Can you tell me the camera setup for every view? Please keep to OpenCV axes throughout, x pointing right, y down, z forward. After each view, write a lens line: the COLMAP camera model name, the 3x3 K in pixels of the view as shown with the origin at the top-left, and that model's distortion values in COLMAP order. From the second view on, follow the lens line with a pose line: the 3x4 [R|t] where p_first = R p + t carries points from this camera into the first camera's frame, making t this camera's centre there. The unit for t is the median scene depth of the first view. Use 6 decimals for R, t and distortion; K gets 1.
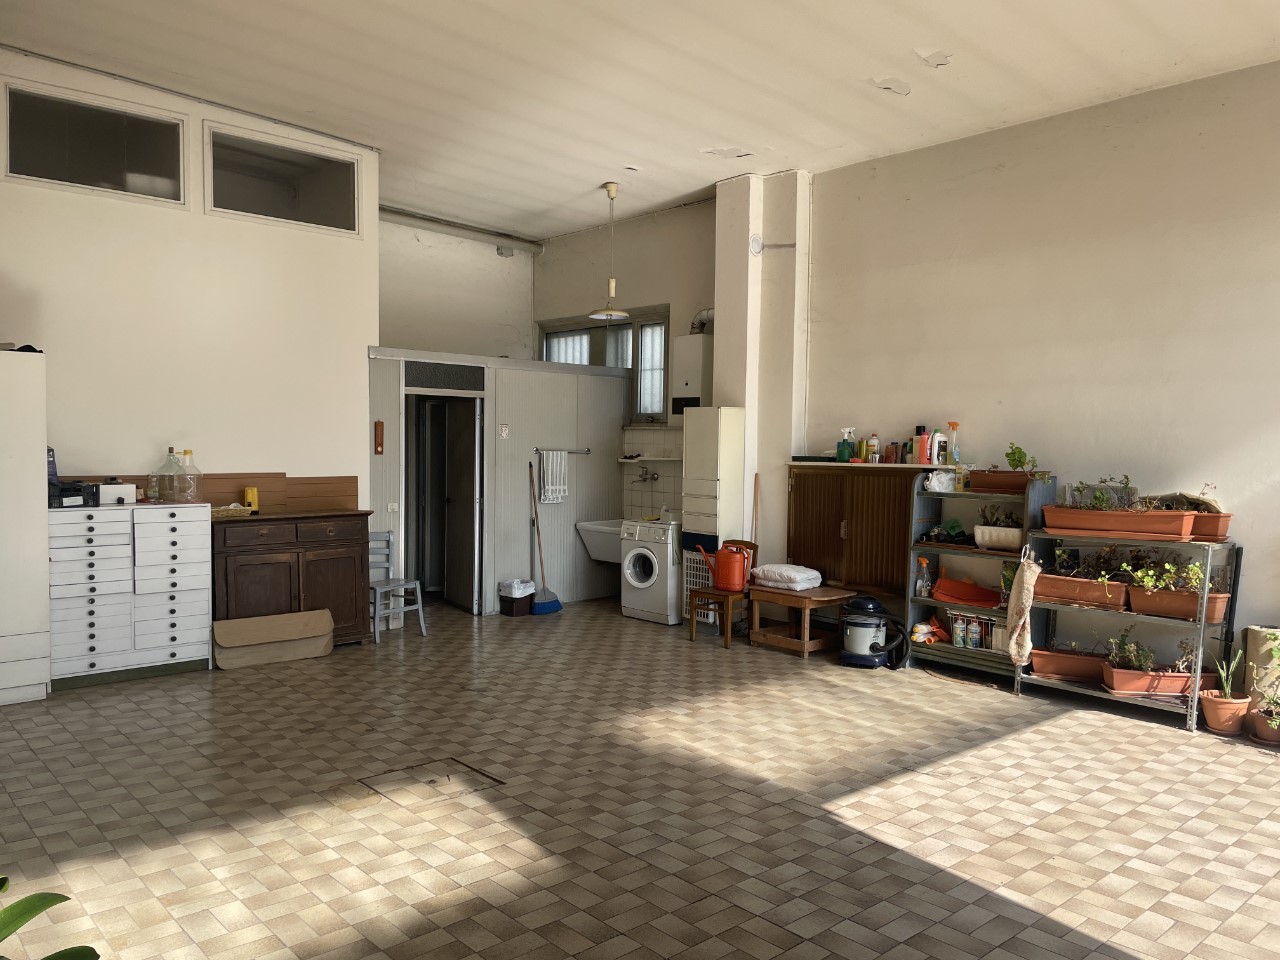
lens RADIAL K [[1000.3, 0, 650.5], [0, 1000.3, 484.9], [0, 0, 1]] dist [0.102211, -0.132712]
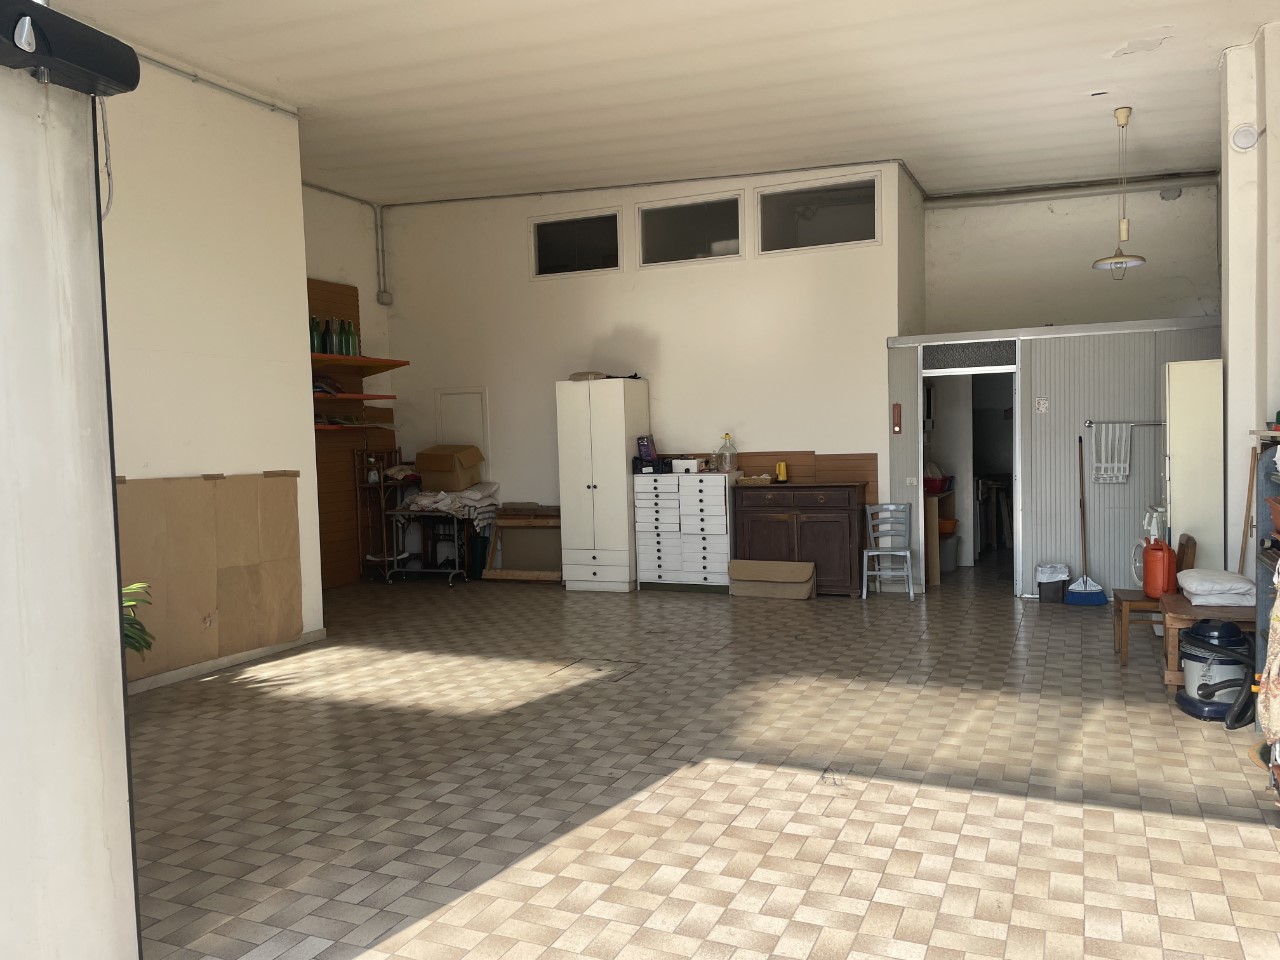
lens RADIAL K [[1000.3, 0, 623.9], [0, 1000.3, 477.2], [0, 0, 1]] dist [0.102211, -0.132712]
pose [[0.366660, 0.020654, -0.930126, 0.852023], [-0.004871, 0.999782, 0.020280, -0.003861], [0.930342, -0.002905, 0.366681, 0.402287]]
